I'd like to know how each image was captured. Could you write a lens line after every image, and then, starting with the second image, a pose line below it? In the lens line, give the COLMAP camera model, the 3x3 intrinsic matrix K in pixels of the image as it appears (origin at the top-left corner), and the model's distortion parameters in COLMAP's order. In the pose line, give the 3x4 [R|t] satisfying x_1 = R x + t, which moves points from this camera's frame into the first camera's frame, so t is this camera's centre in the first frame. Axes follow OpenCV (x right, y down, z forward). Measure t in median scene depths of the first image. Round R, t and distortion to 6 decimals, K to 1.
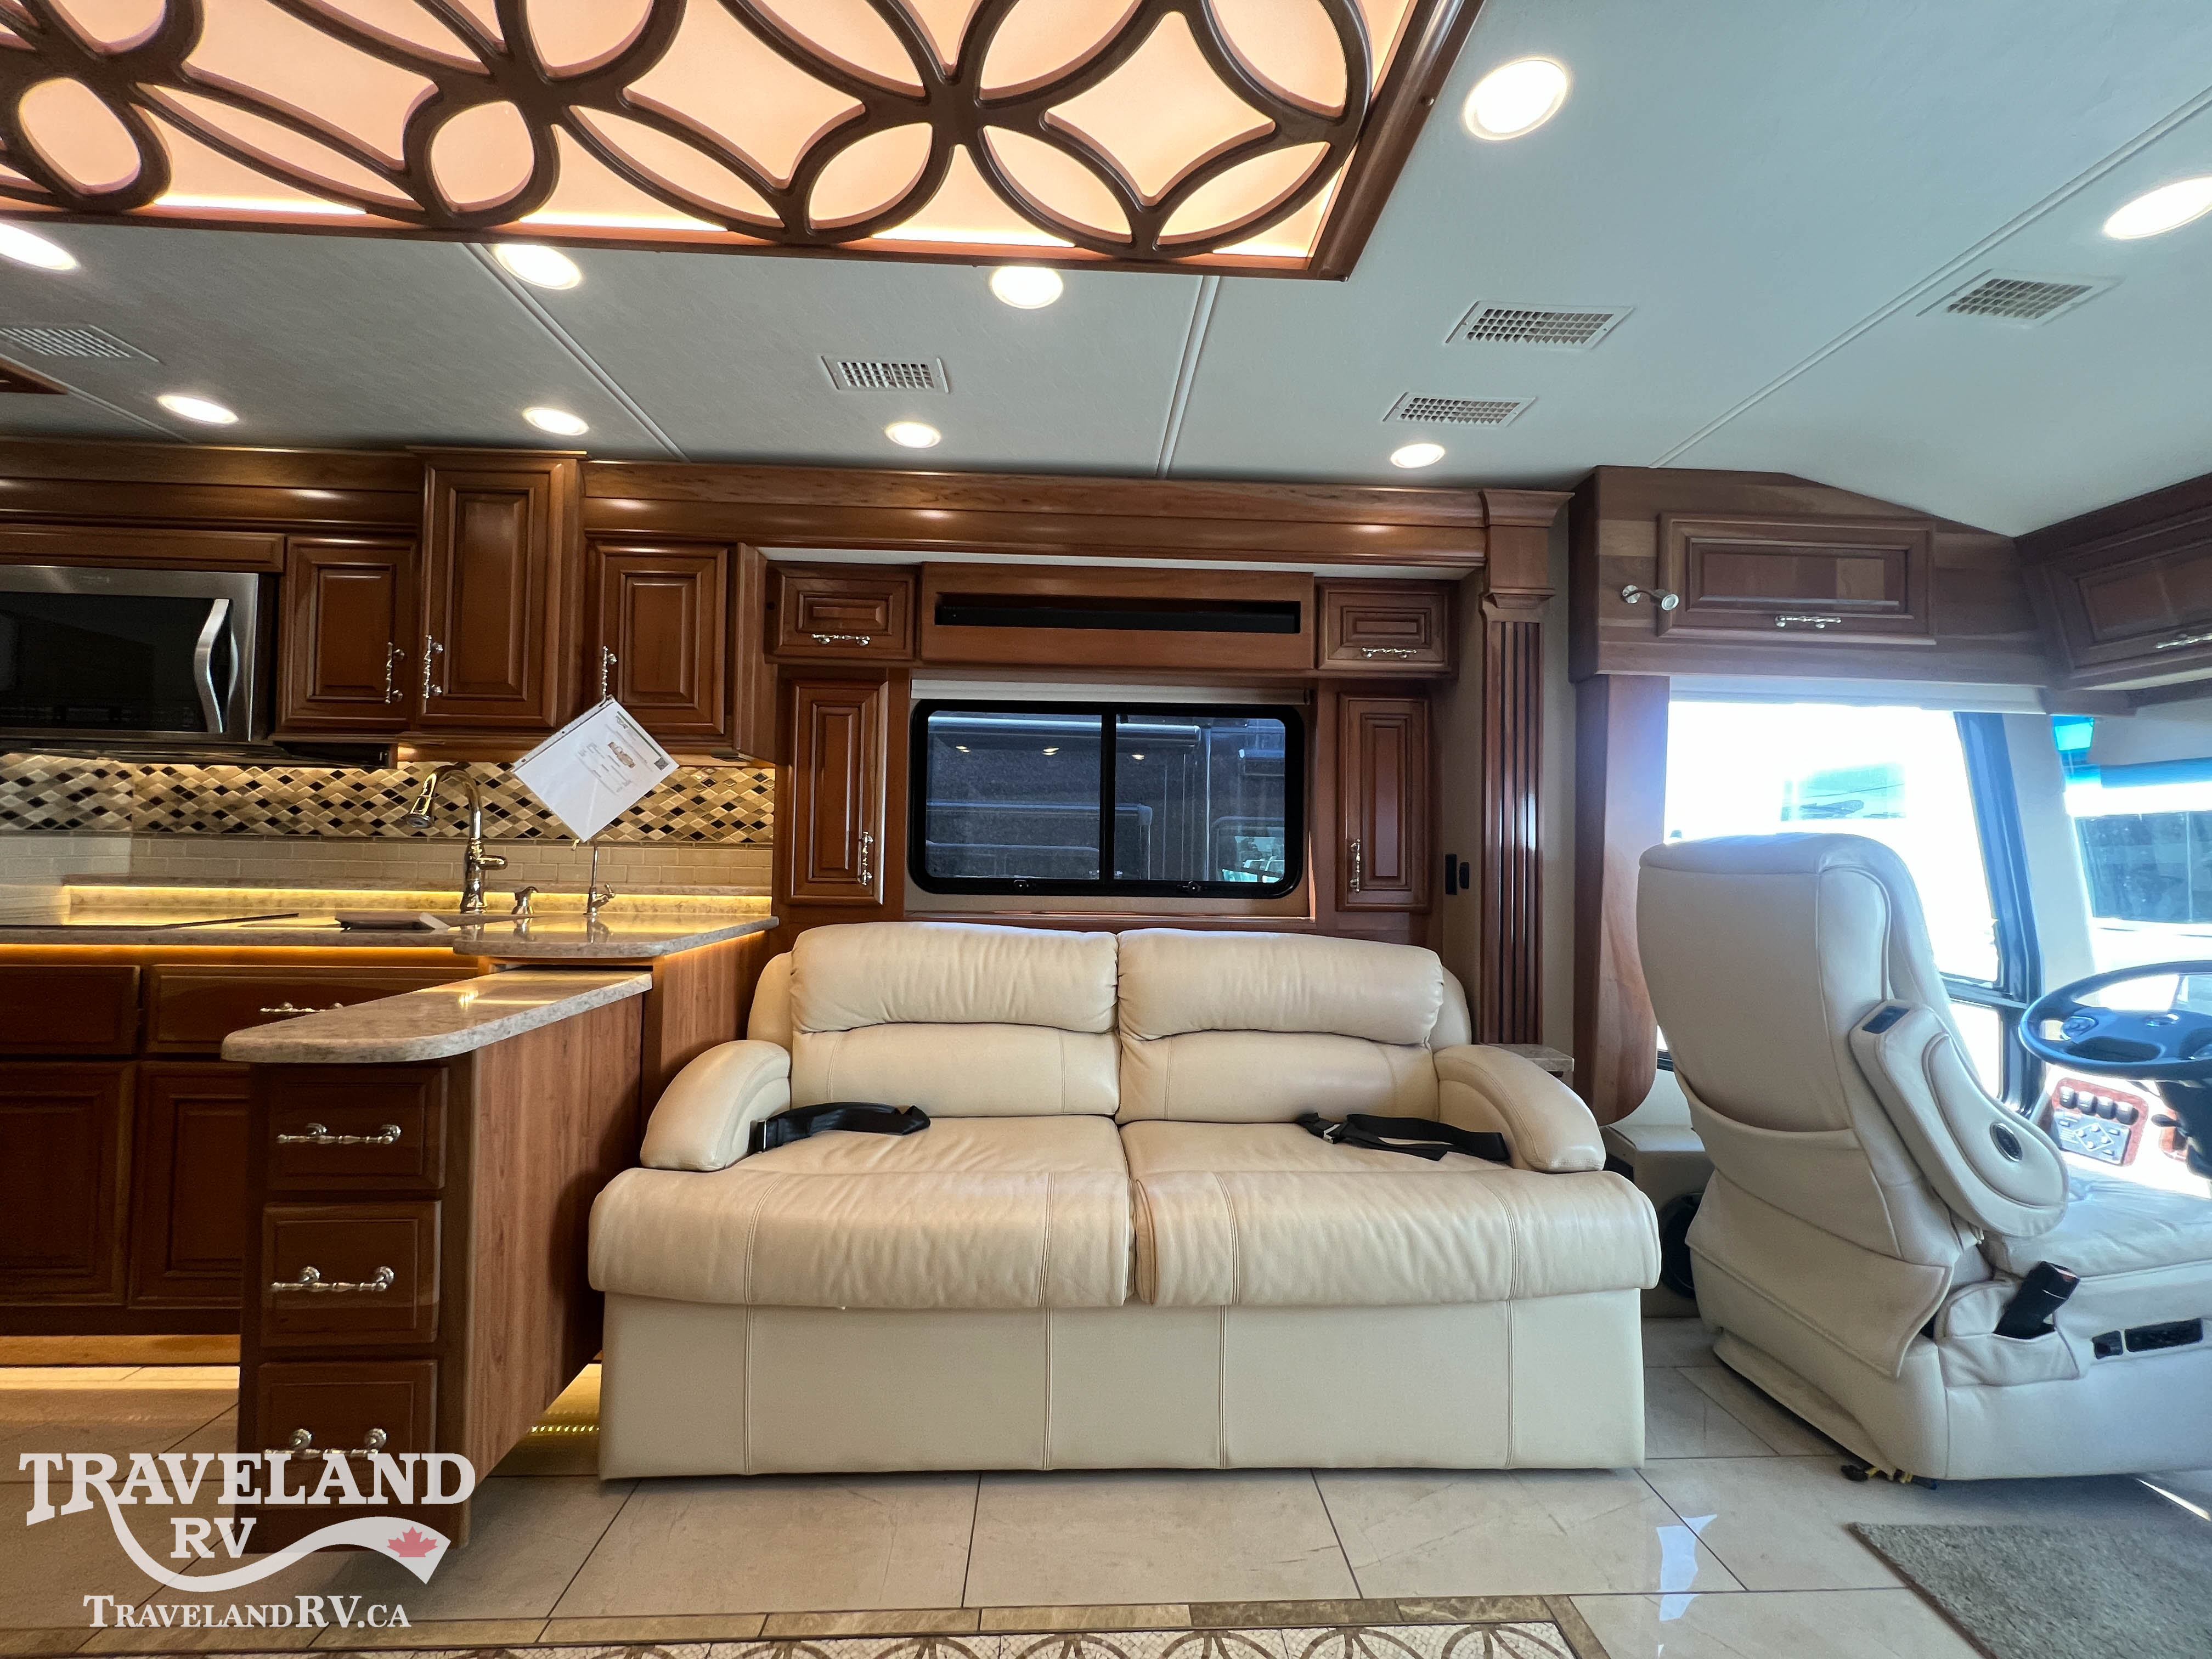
lens RADIAL K [[886.3, 0, 1103.7], [0, 886.3, 827.4], [0, 0, 1]] dist [-0.002922, 0.000845]
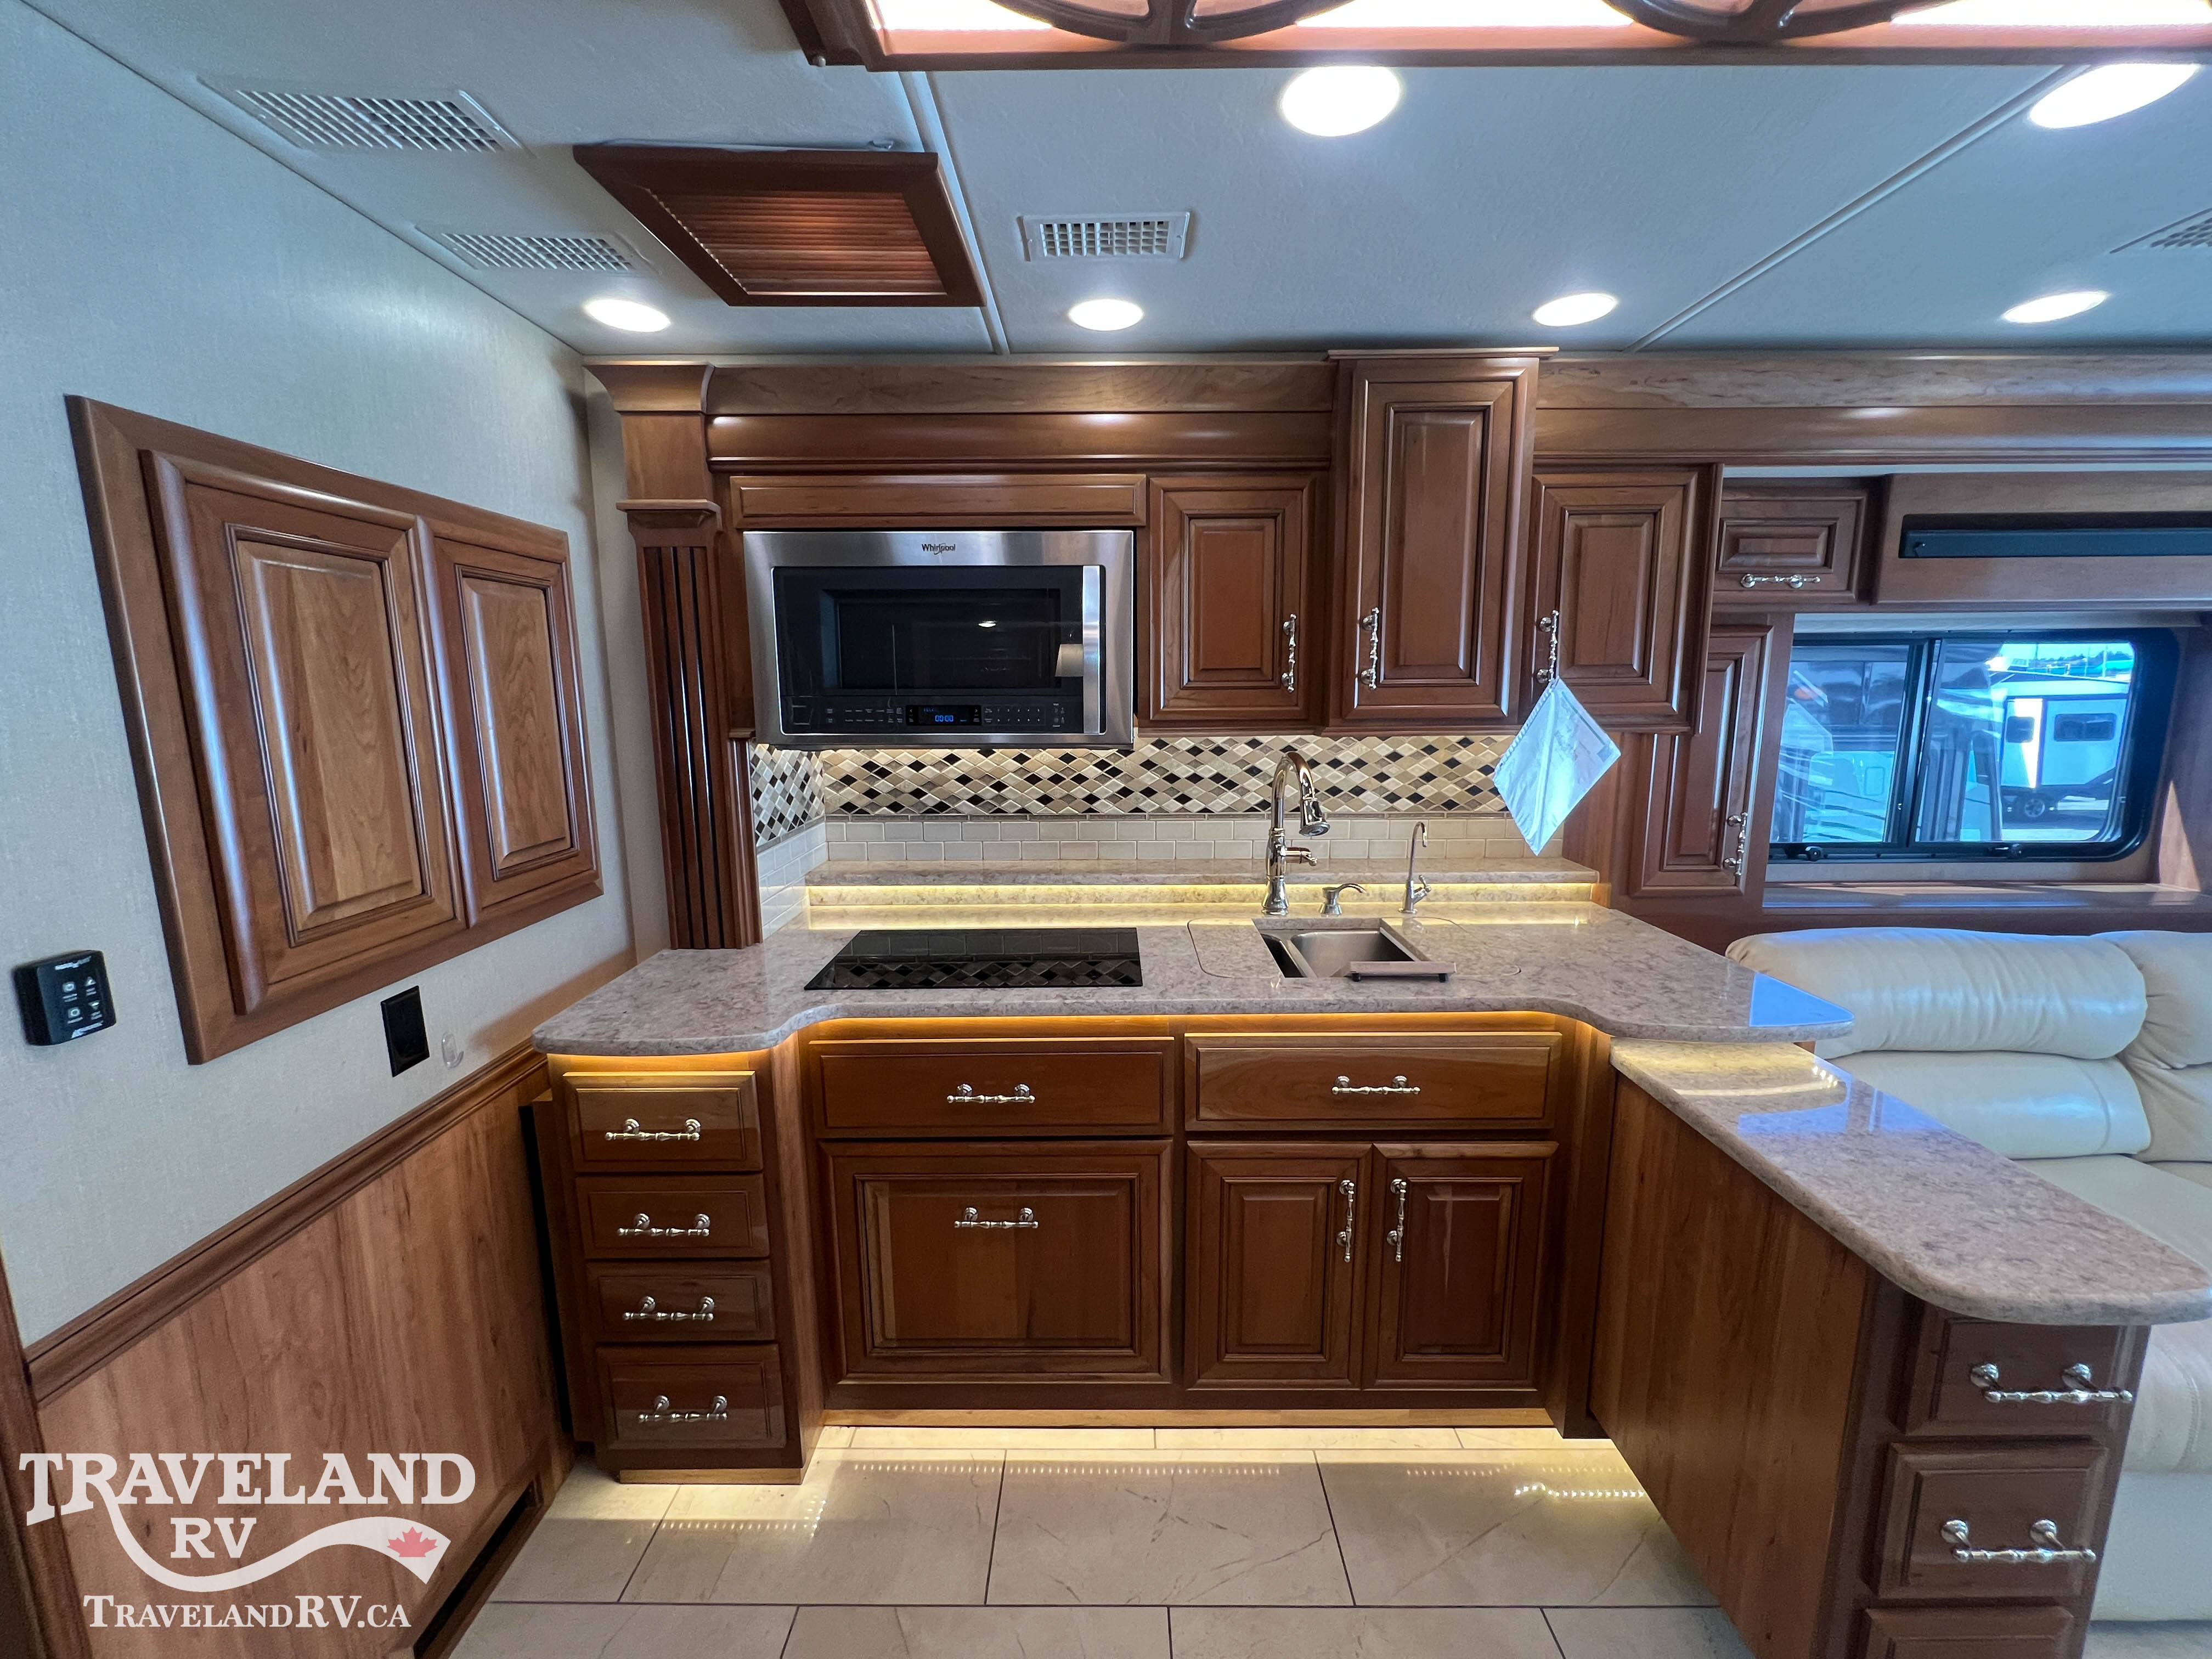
lens RADIAL K [[884.0, 0, 1102.0], [0, 884.0, 828.4], [0, 0, 1]] dist [-0.000580, 0.000247]
pose [[0.998469, -0.015467, -0.053107, -0.770574], [0.025151, 0.982067, 0.186846, -0.140859], [0.049265, -0.187896, 0.980953, 0.136218]]
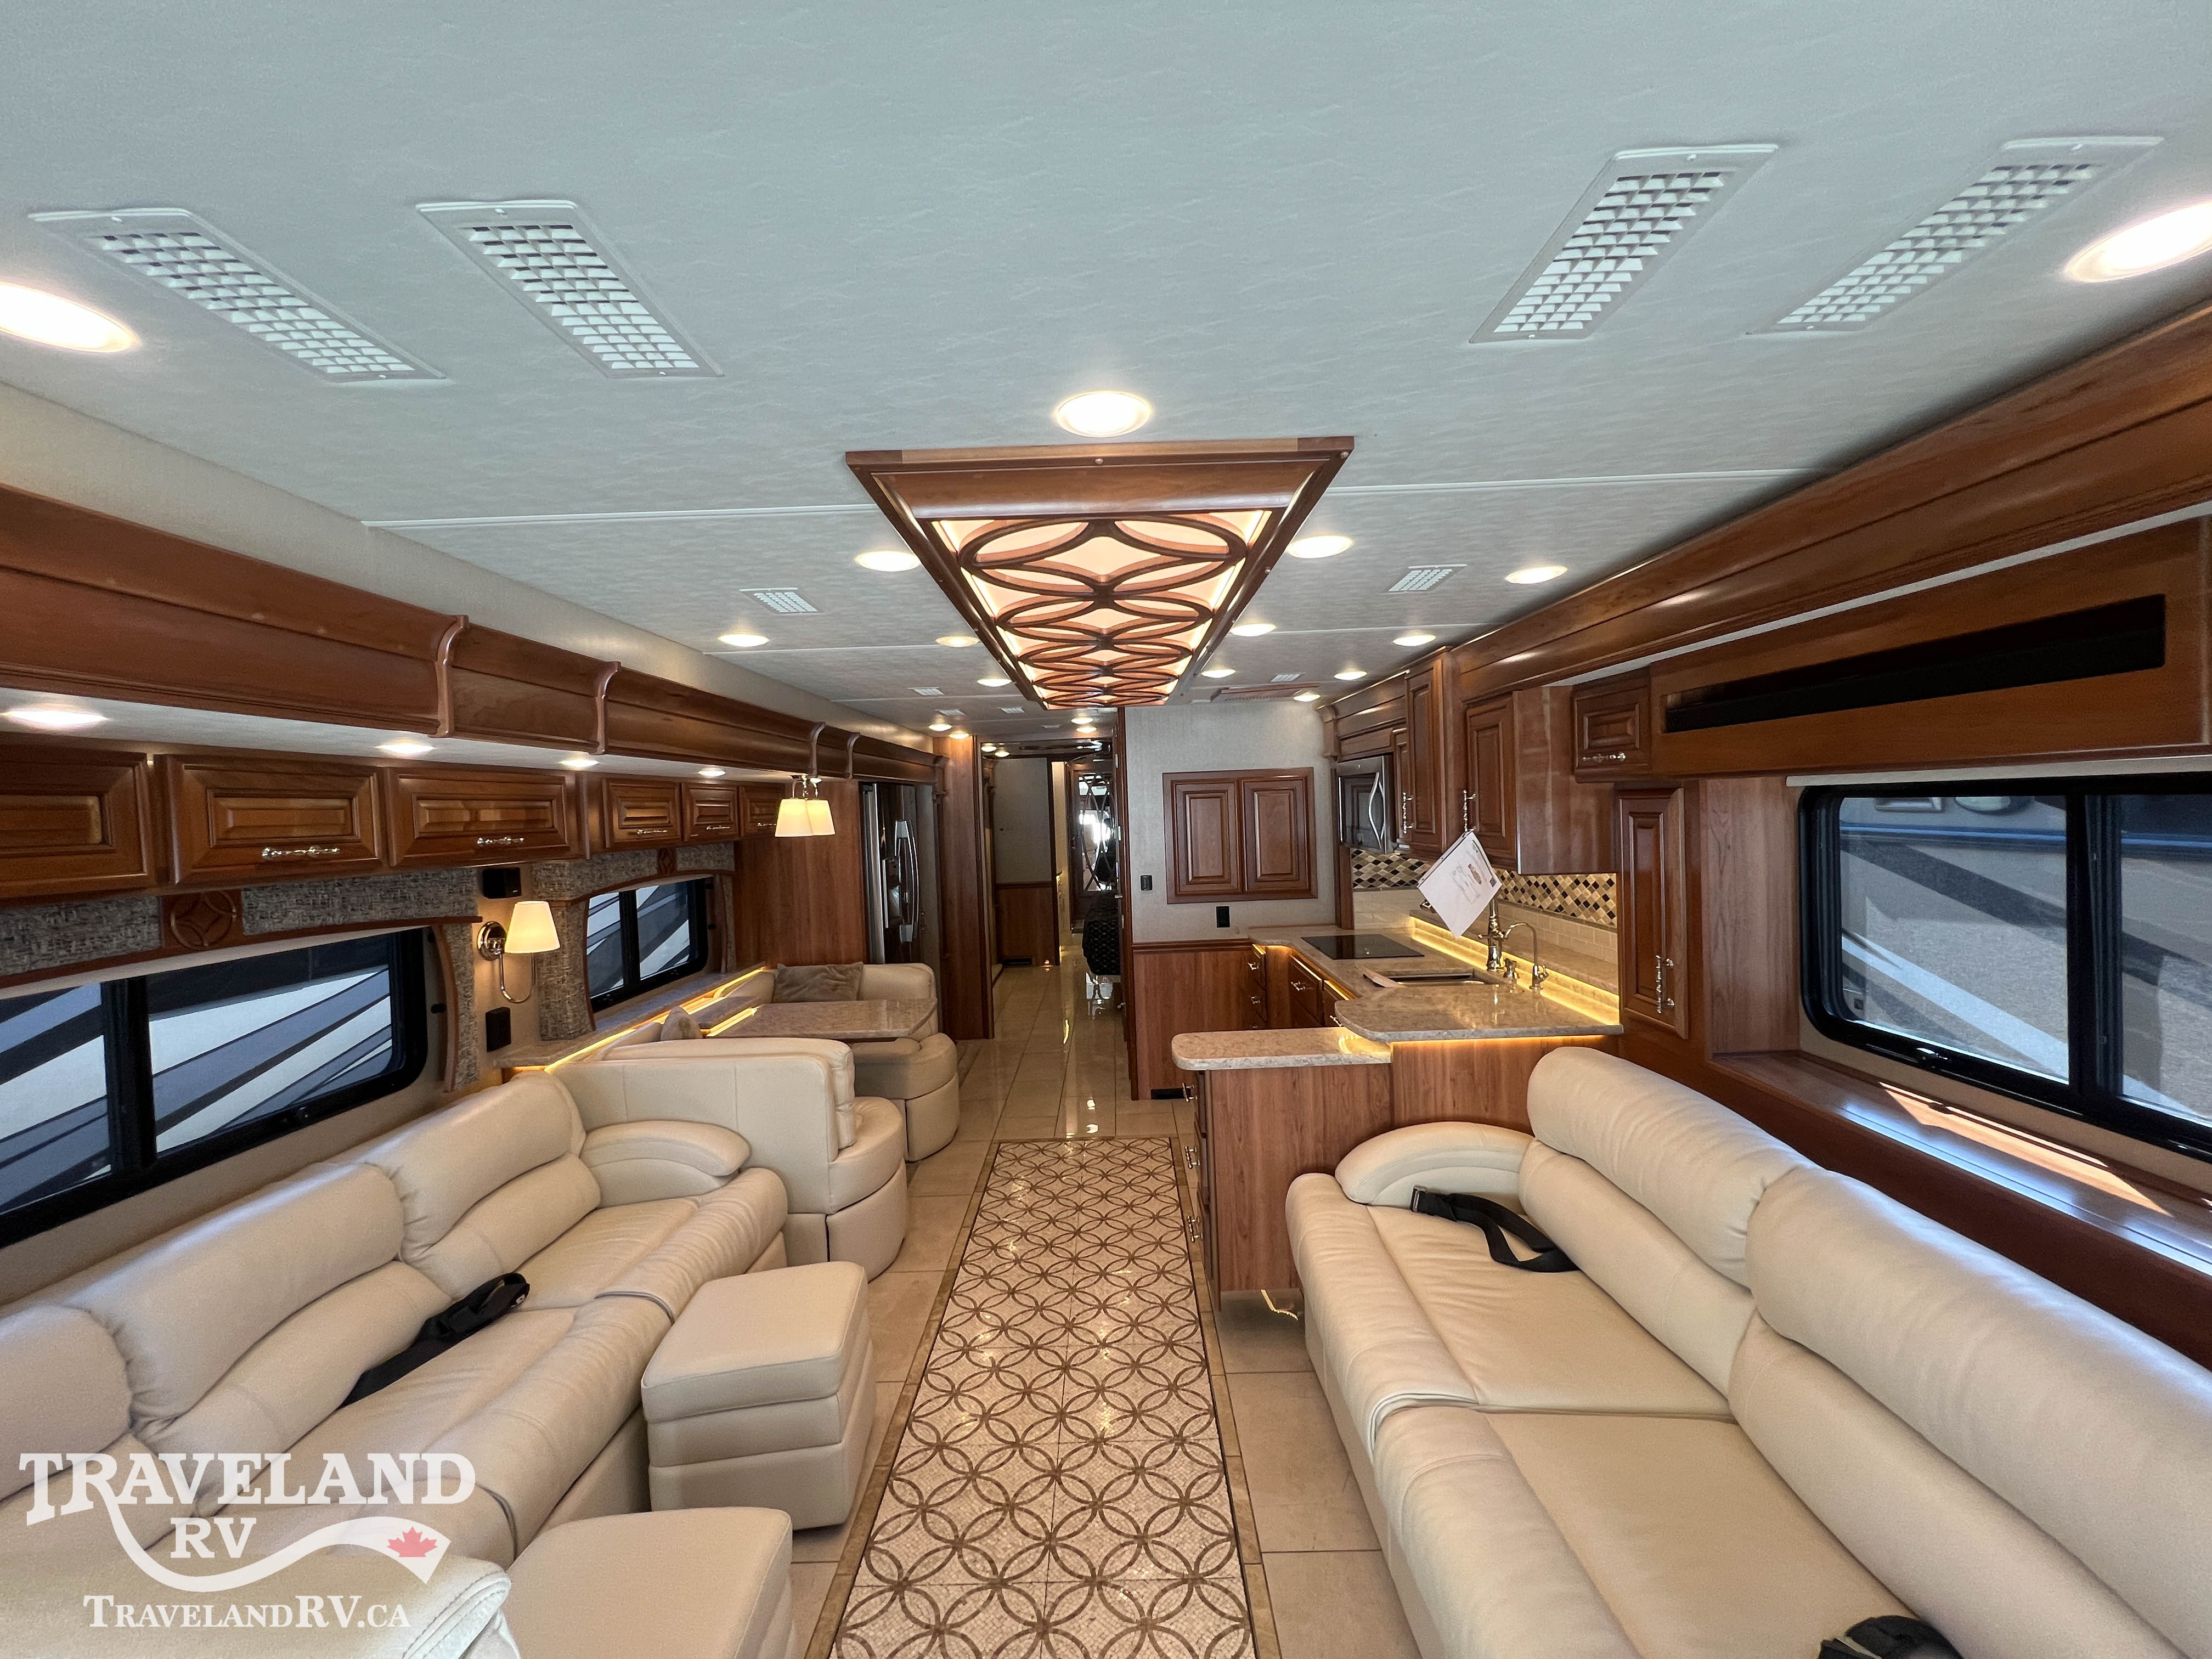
lens RADIAL K [[889.5, 0, 1103.2], [0, 889.5, 828.9], [0, 0, 1]] dist [-0.001478, 0.000776]
pose [[-0.053067, 0.013331, -0.998502, 0.636307], [0.063691, 0.997920, 0.009938, -0.160526], [0.996558, -0.063068, -0.053805, 0.445314]]
